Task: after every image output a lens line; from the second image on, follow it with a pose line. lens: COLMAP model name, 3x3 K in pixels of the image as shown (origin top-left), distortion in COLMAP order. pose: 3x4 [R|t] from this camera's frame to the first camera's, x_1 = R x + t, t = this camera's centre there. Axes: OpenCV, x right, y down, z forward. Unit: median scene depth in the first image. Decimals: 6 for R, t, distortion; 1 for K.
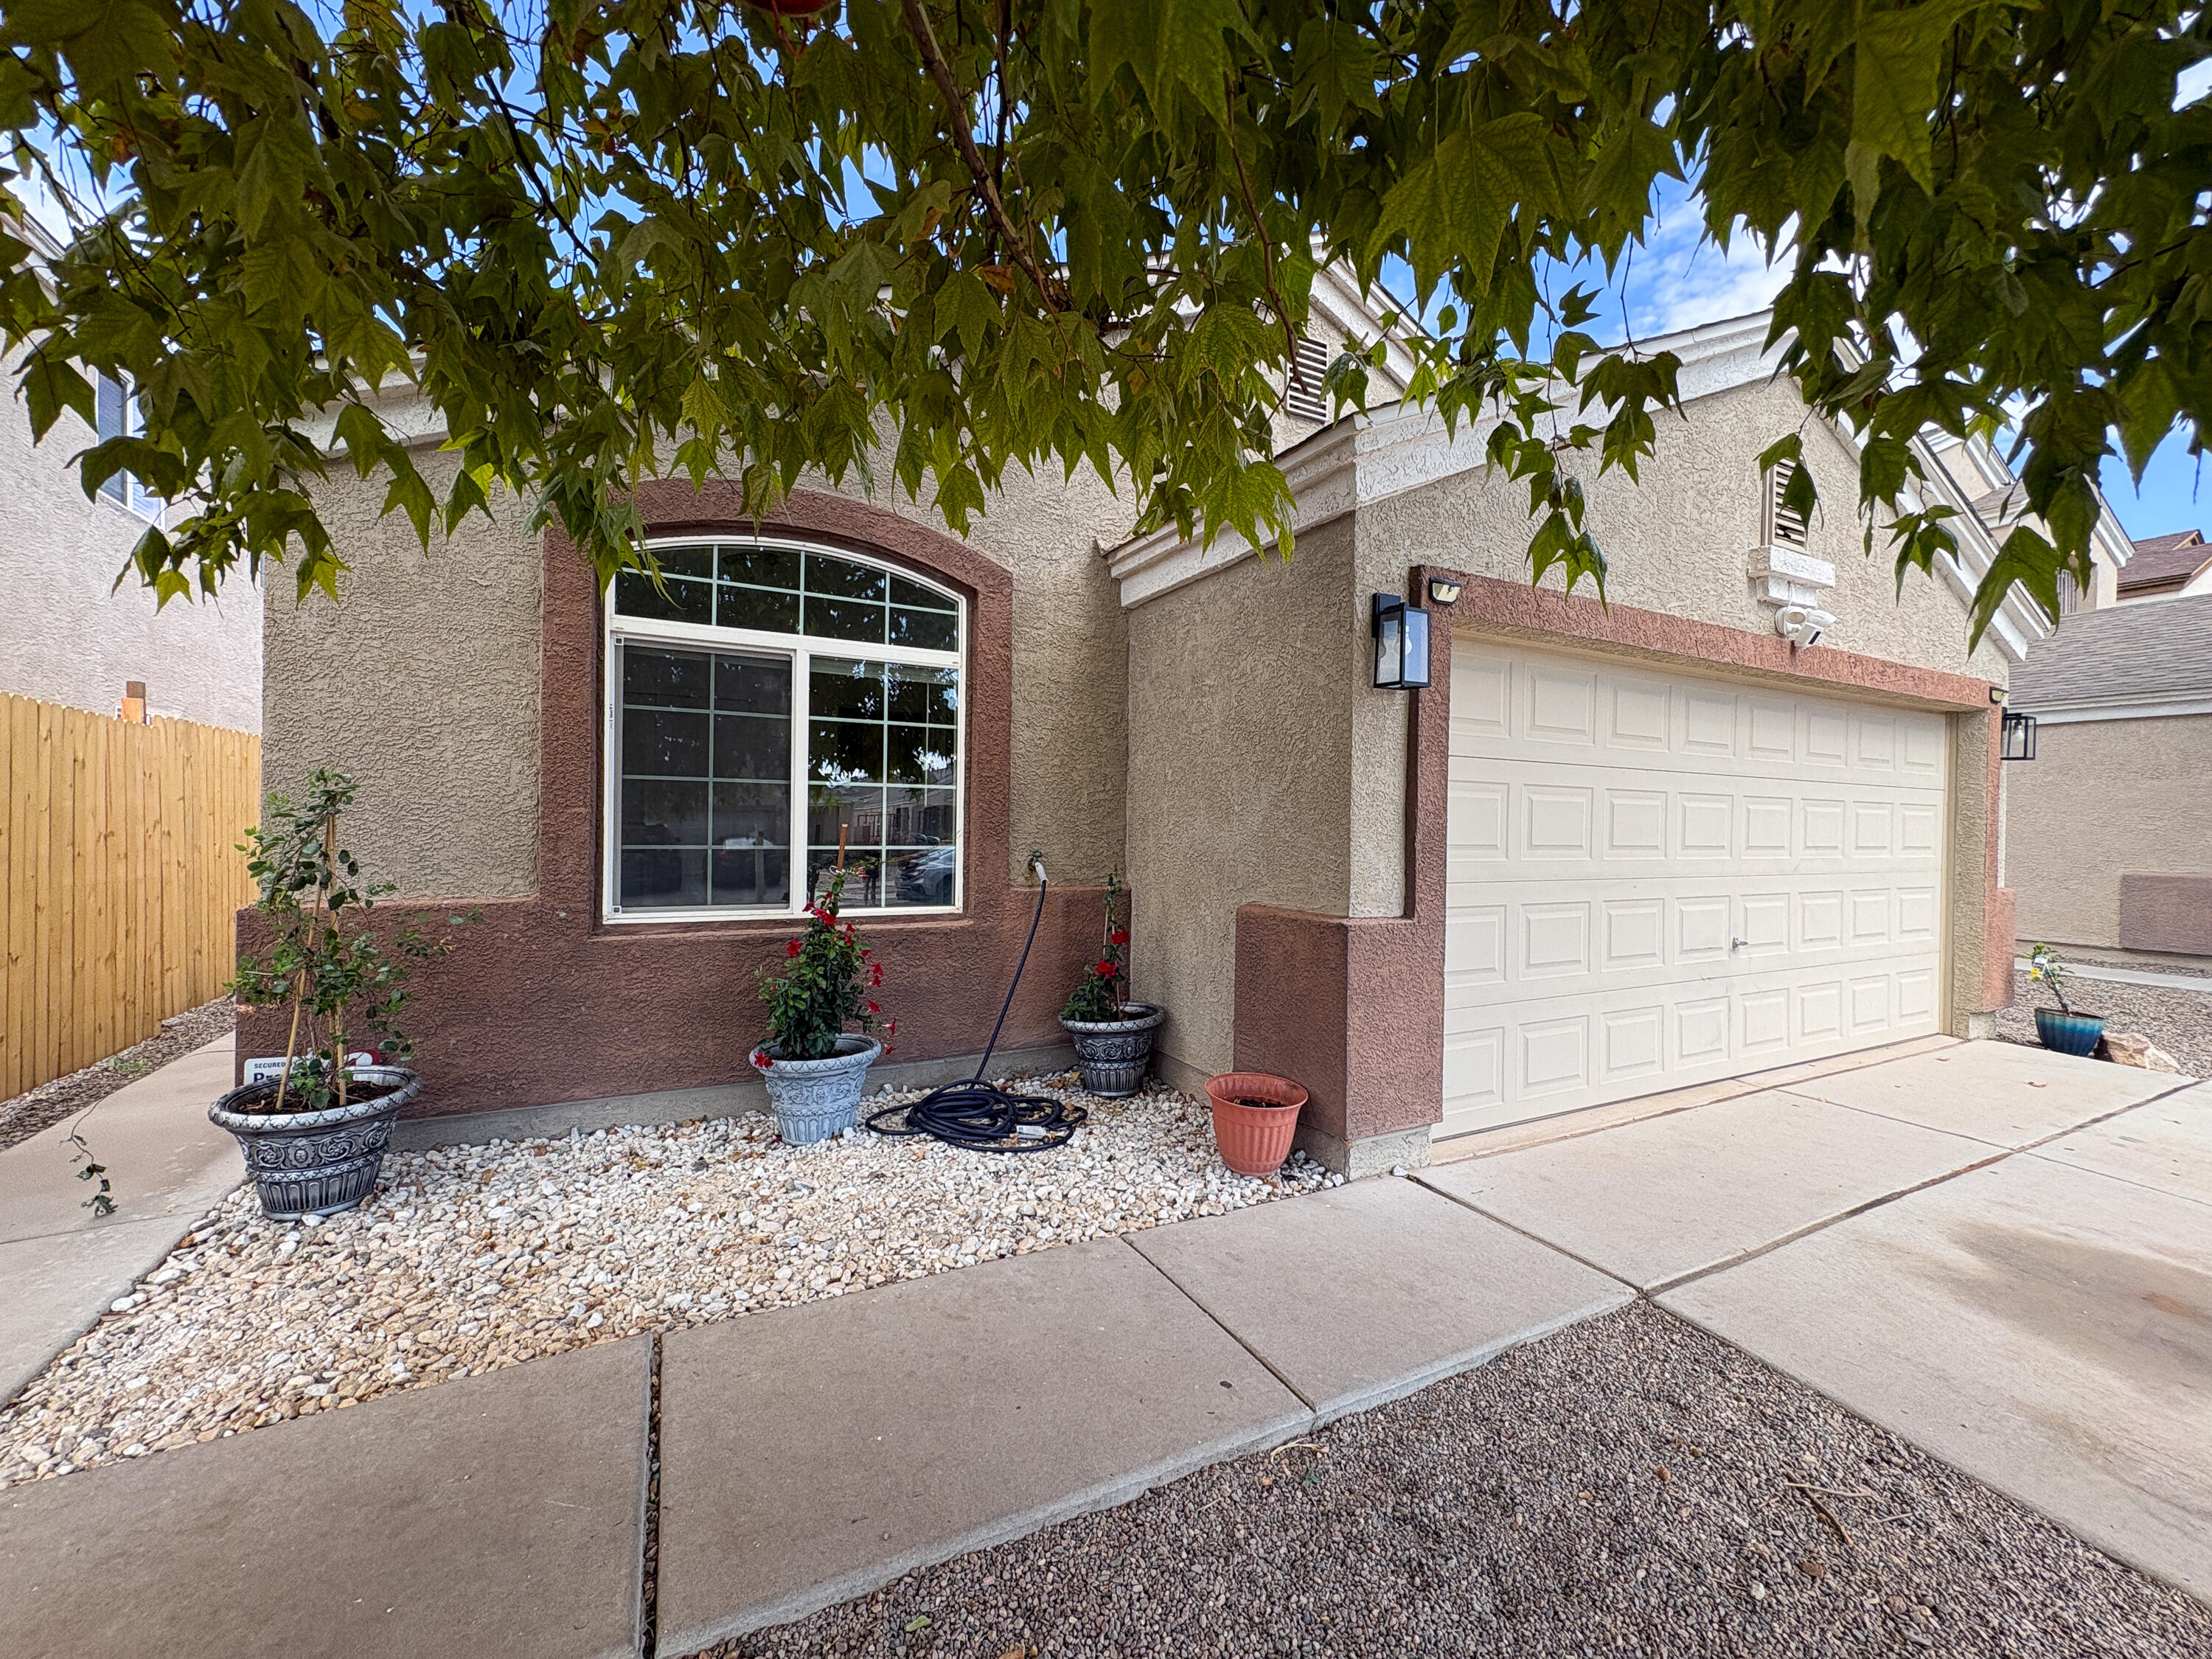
lens RADIAL K [[884.3, 0, 1106.0], [0, 884.3, 829.5], [0, 0, 1]] dist [0.000520, -0.000051]
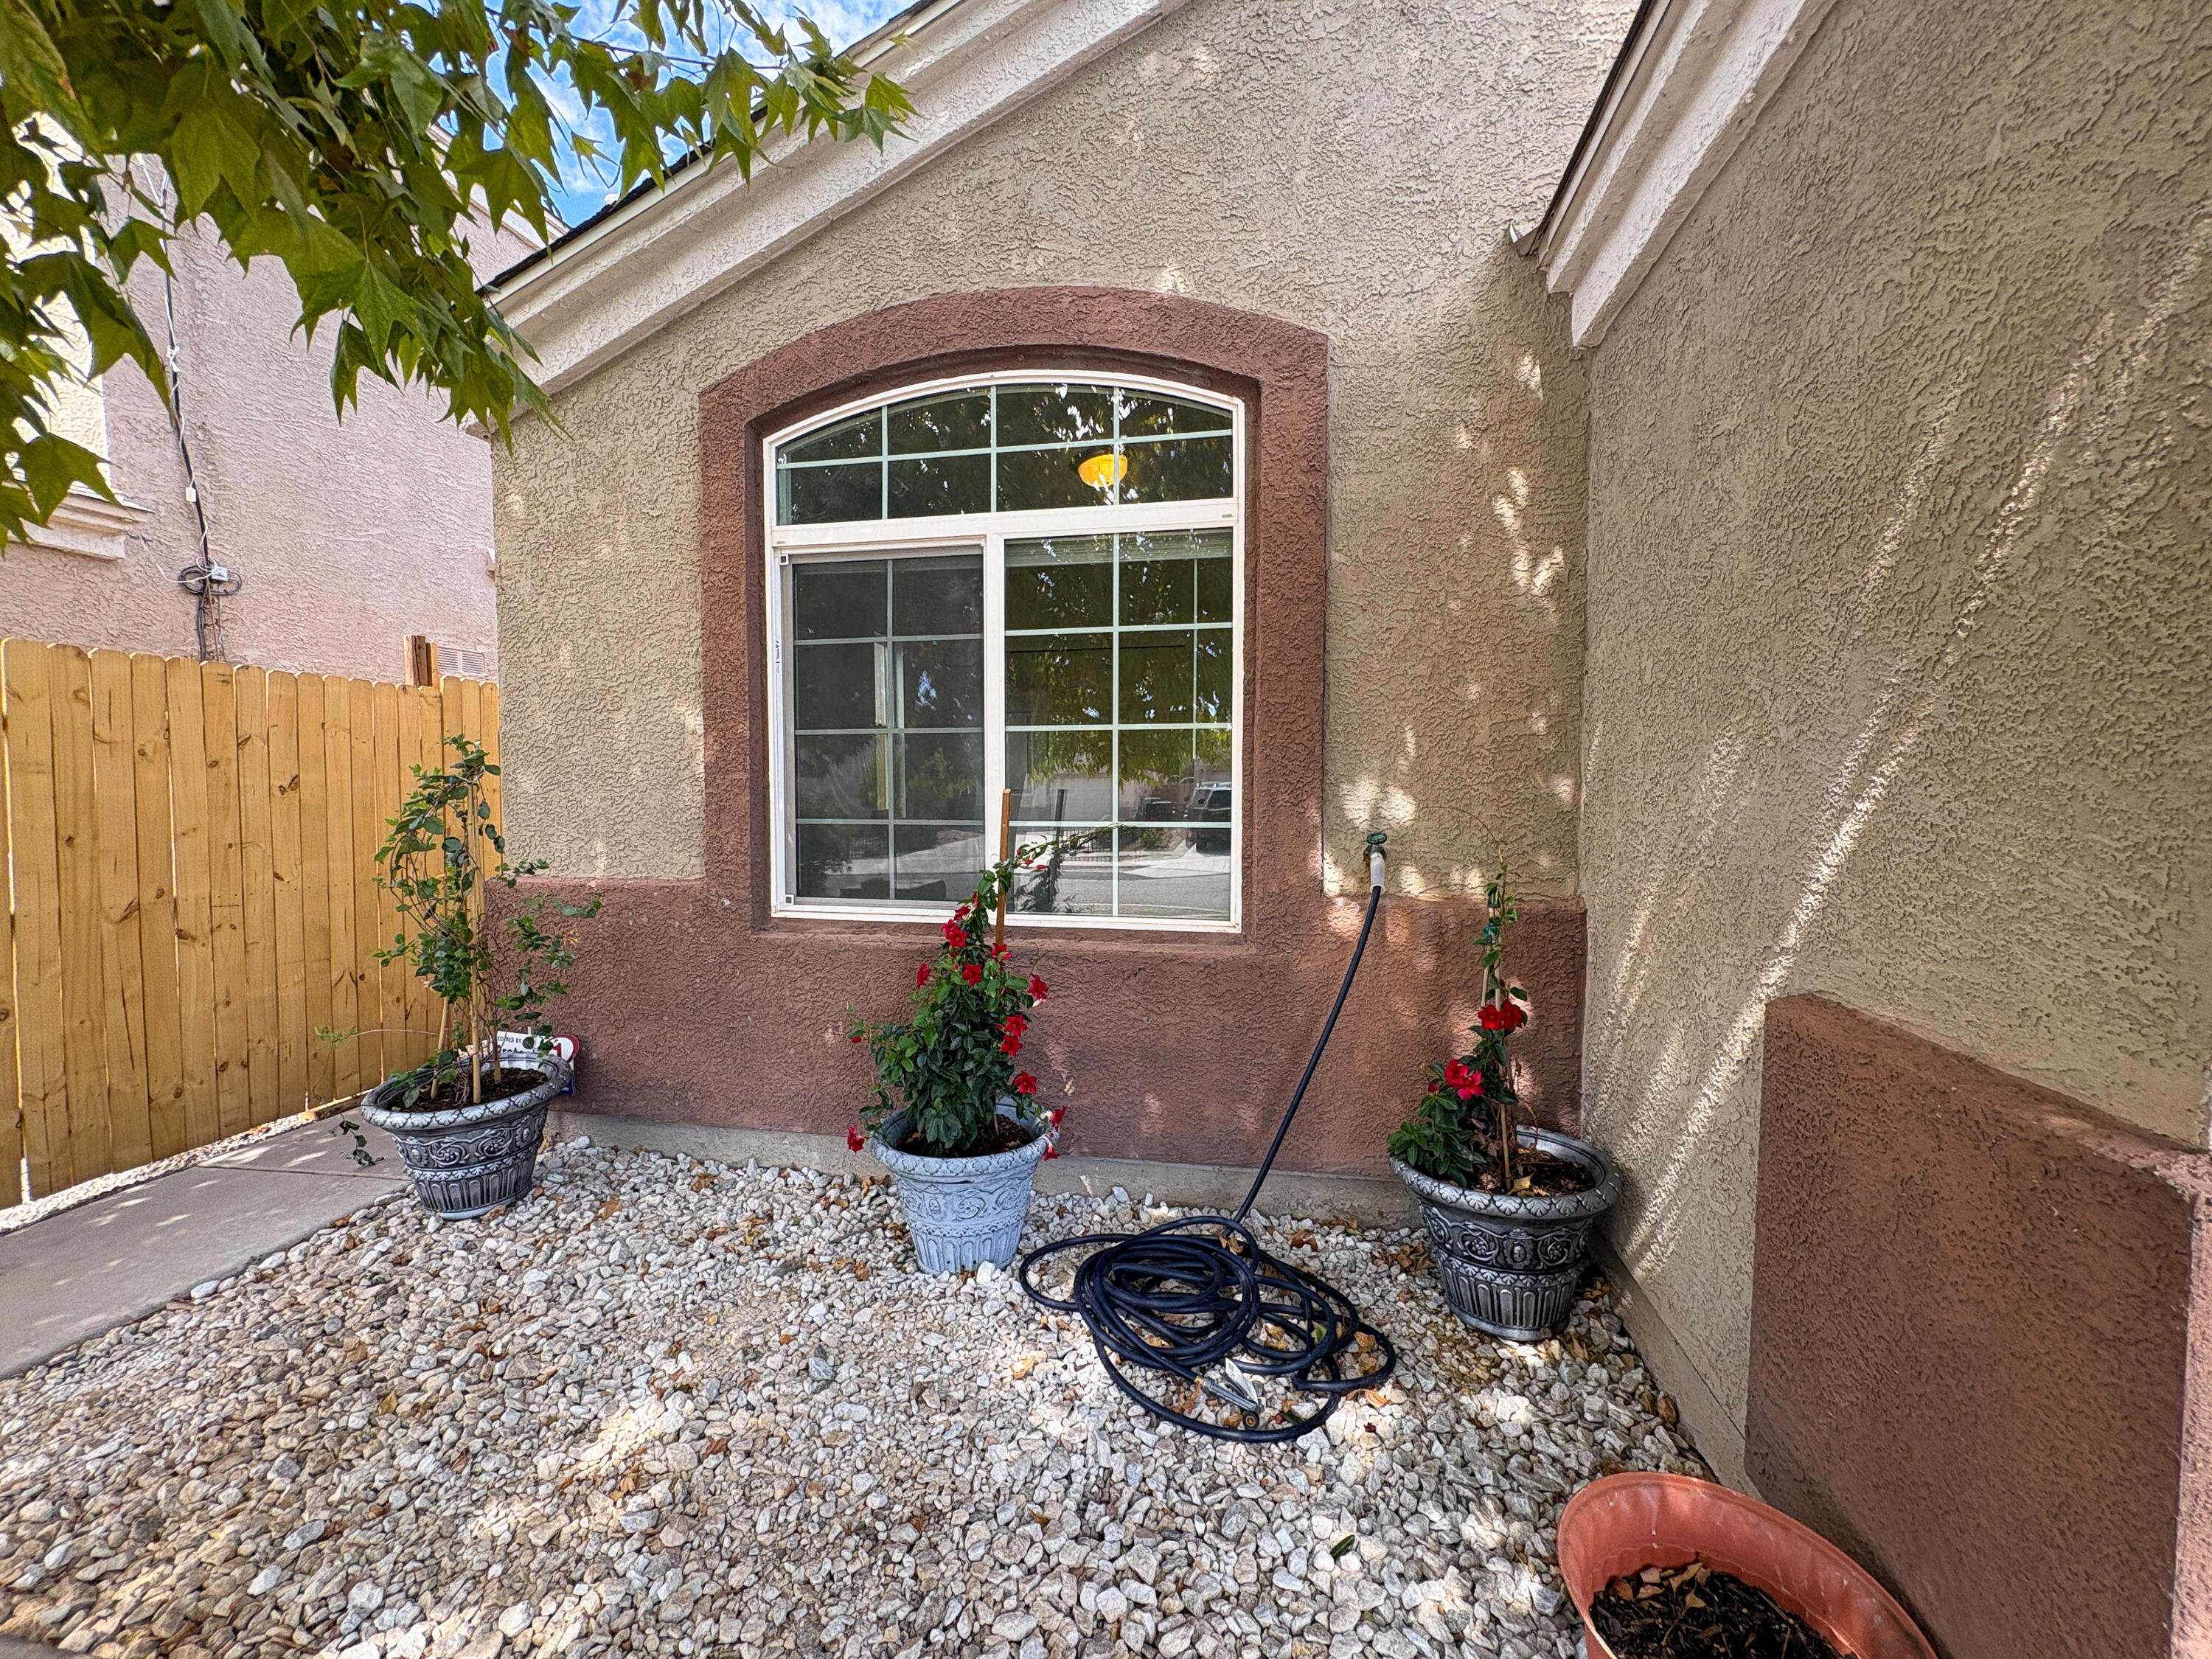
lens RADIAL K [[884.3, 0, 1106.0], [0, 884.3, 829.5], [0, 0, 1]] dist [0.000520, -0.000051]
pose [[0.776607, 0.016498, -0.629770, 0.157331], [0.009000, 0.999264, 0.037276, 0.000244], [0.629922, -0.034616, 0.775887, 0.516026]]
